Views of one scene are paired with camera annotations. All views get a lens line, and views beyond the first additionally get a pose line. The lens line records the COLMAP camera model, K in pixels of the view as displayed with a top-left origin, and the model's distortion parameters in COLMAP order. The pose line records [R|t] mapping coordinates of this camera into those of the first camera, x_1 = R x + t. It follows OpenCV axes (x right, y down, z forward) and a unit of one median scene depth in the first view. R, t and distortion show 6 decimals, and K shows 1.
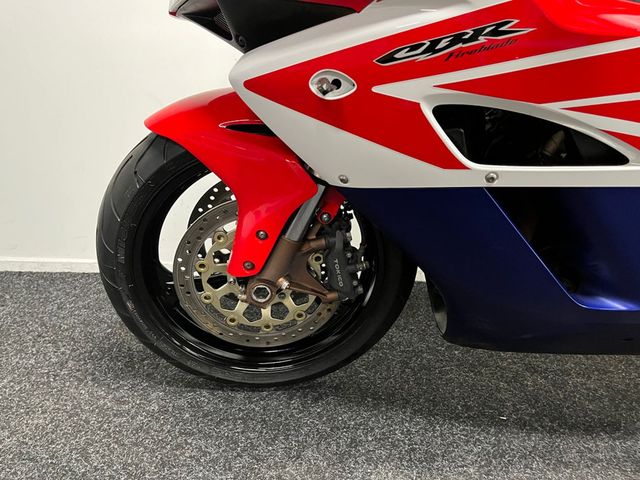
lens RADIAL K [[489.9, 0, 320.6], [0, 489.9, 243.3], [0, 0, 1]] dist [0.064845, -0.078687]
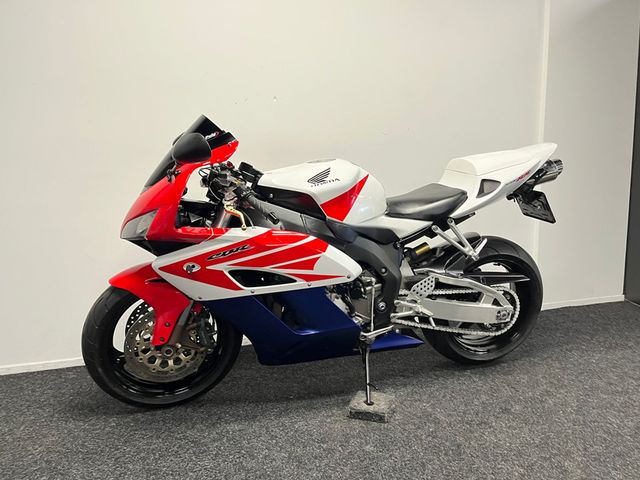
lens RADIAL K [[489.9, 0, 324.6], [0, 489.9, 237.2], [0, 0, 1]] dist [0.064845, -0.078687]
pose [[0.964030, -0.092308, 0.249250, 0.048088], [0.137509, 0.975717, -0.170495, 0.071919], [-0.227459, 0.198636, 0.953313, -1.334710]]
